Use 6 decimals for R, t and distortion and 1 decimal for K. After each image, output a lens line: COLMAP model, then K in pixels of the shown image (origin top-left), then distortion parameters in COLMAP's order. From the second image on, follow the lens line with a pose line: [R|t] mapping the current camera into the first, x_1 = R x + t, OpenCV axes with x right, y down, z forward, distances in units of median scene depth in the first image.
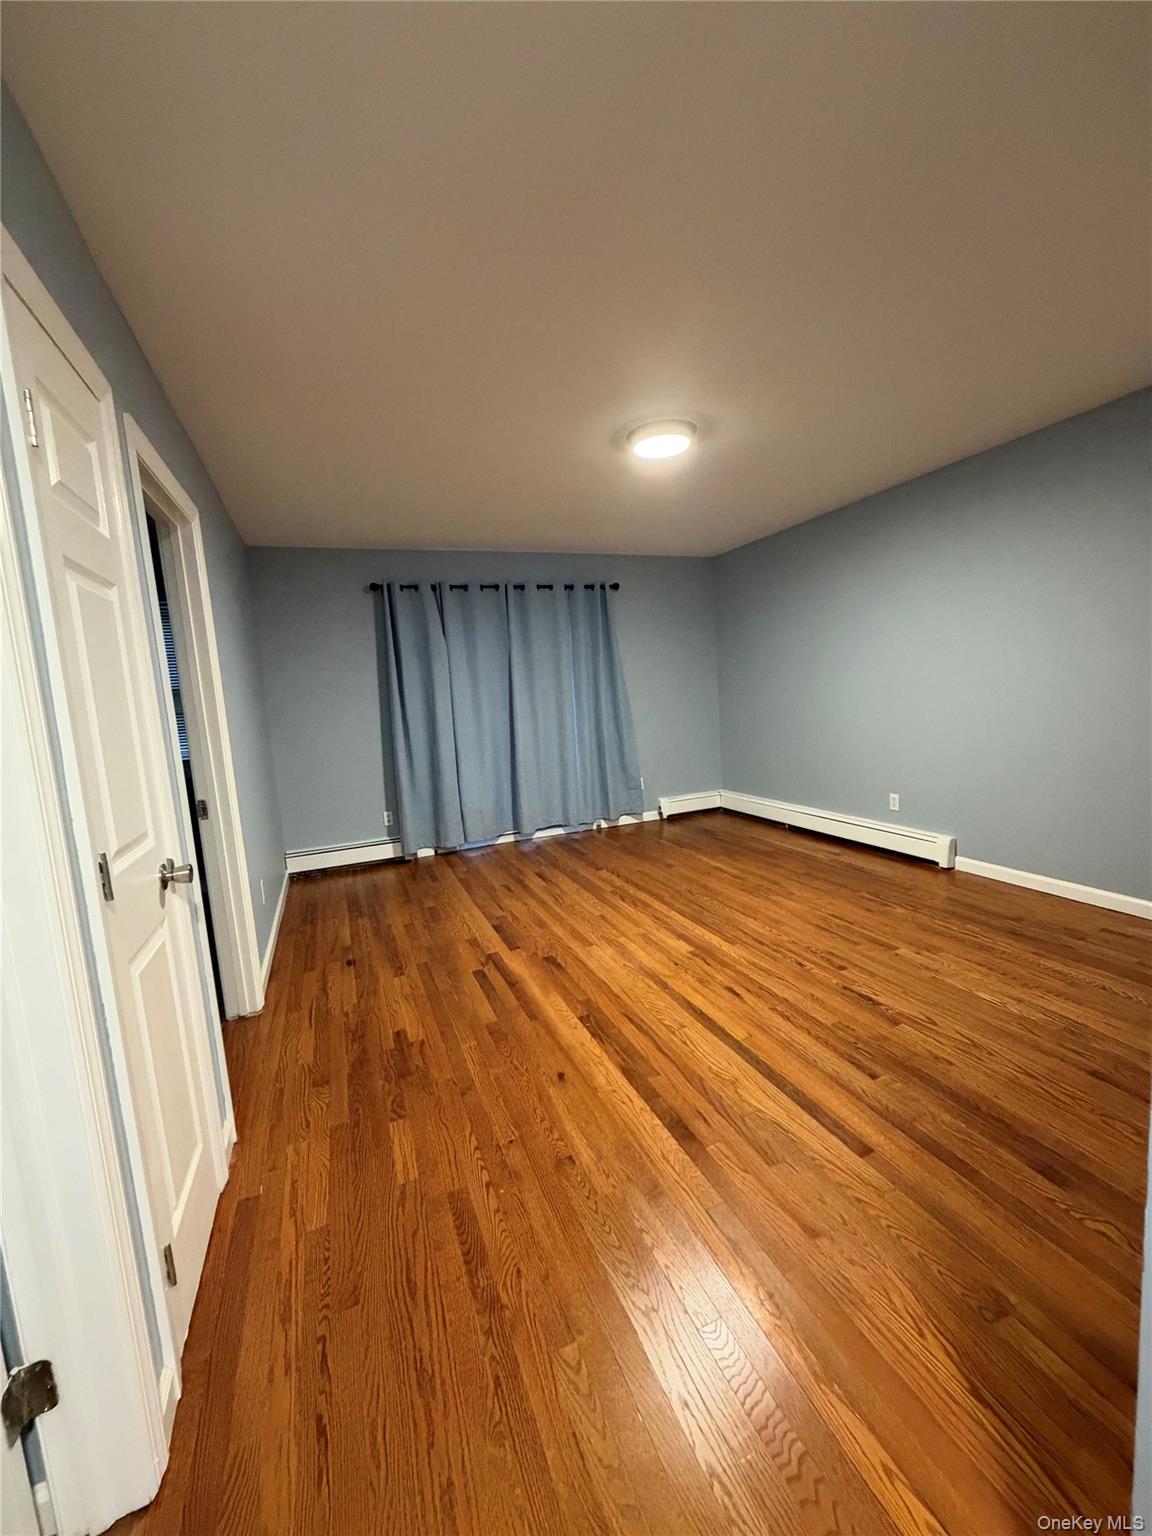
lens RADIAL K [[607.7, 0, 569.7], [0, 607.7, 764.7], [0, 0, 1]] dist [-0.003190, 0.000174]
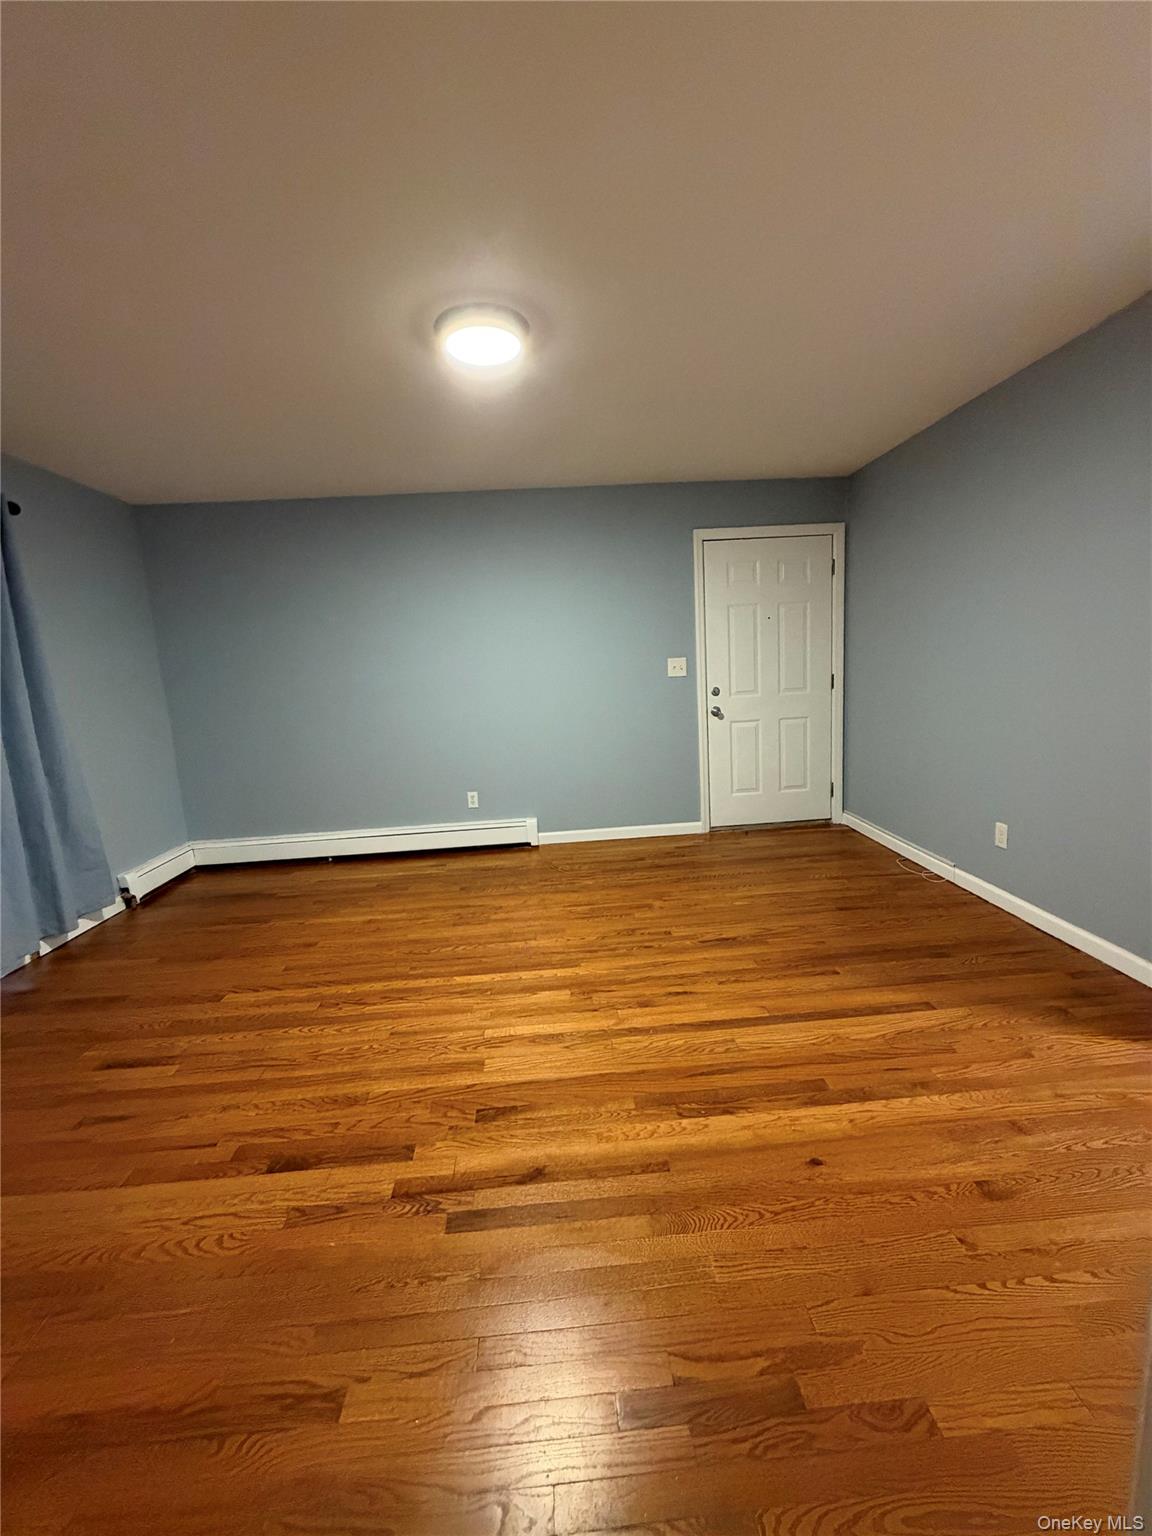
lens RADIAL K [[607.7, 0, 576.7], [0, 607.7, 773.0], [0, 0, 1]] dist [-0.003190, 0.000174]
pose [[0.316559, -0.115807, 0.941477, -0.487699], [0.147017, 0.986516, 0.071915, -0.041601], [-0.937111, 0.115647, 0.329317, 0.620903]]
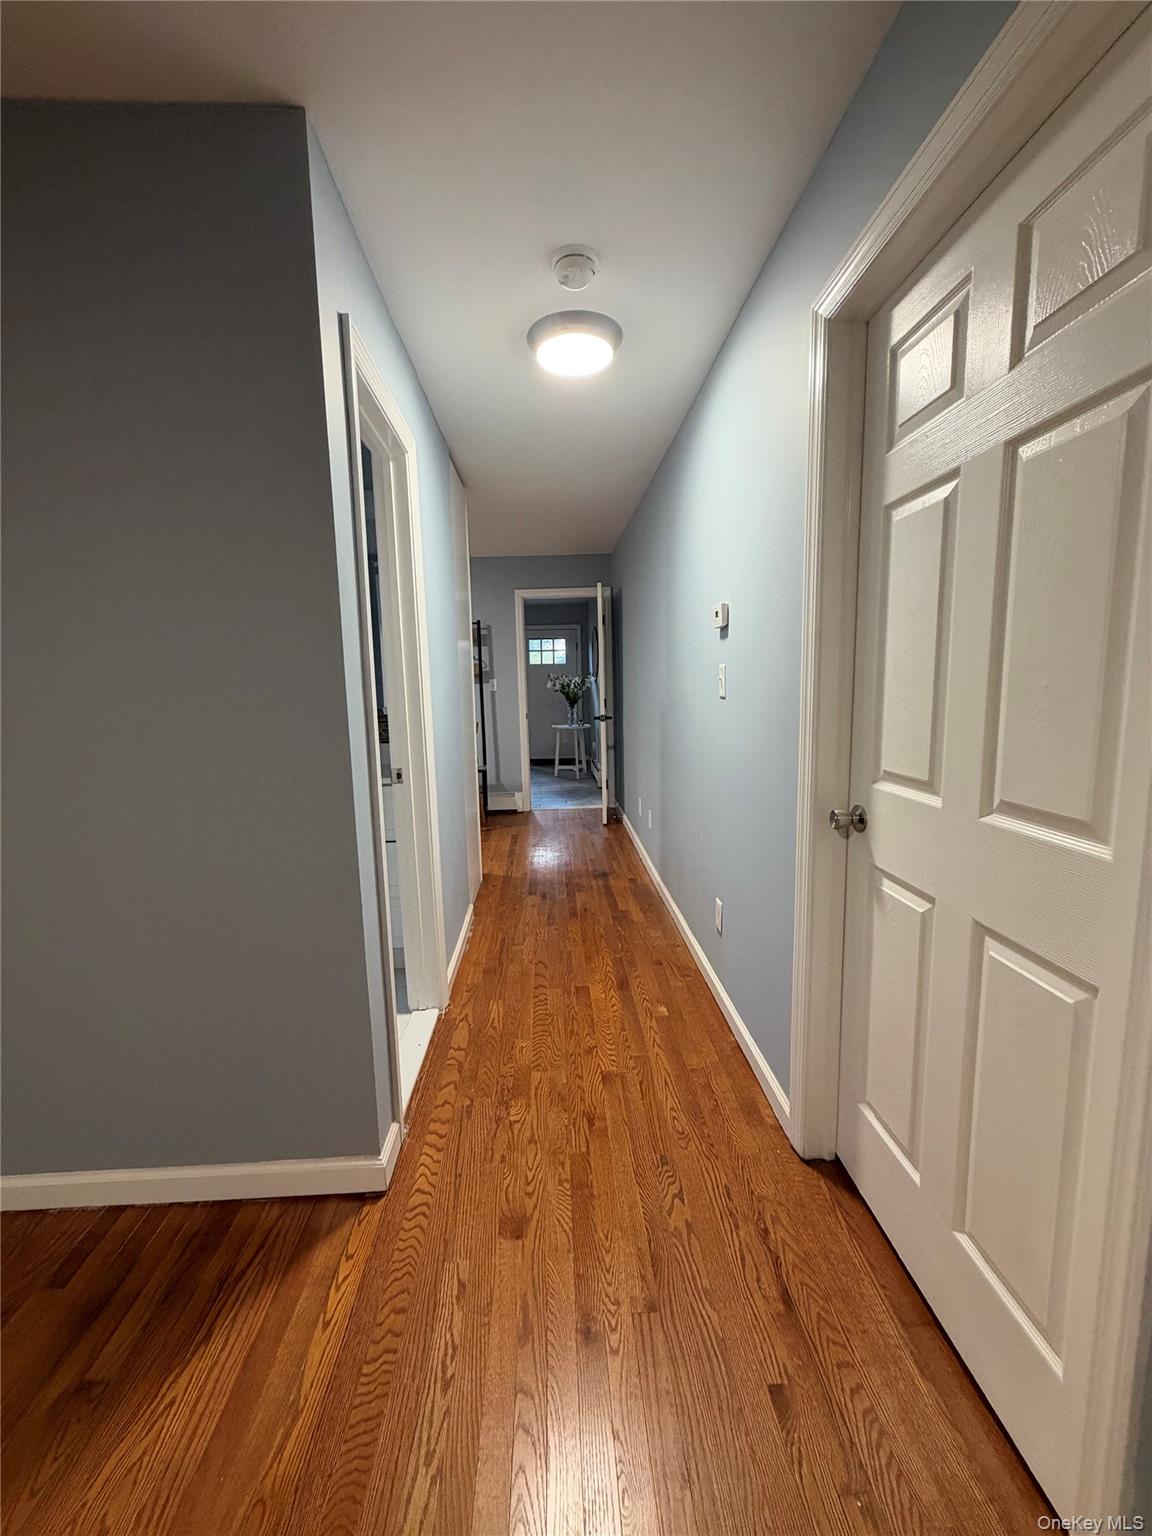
lens RADIAL K [[607.7, 0, 579.6], [0, 607.7, 765.4], [0, 0, 1]] dist [-0.003190, 0.000174]
pose [[-0.944233, 0.042568, 0.326516, -0.126548], [0.121835, 0.966399, 0.226337, -0.047539], [-0.305910, 0.253496, -0.917692, 0.511180]]
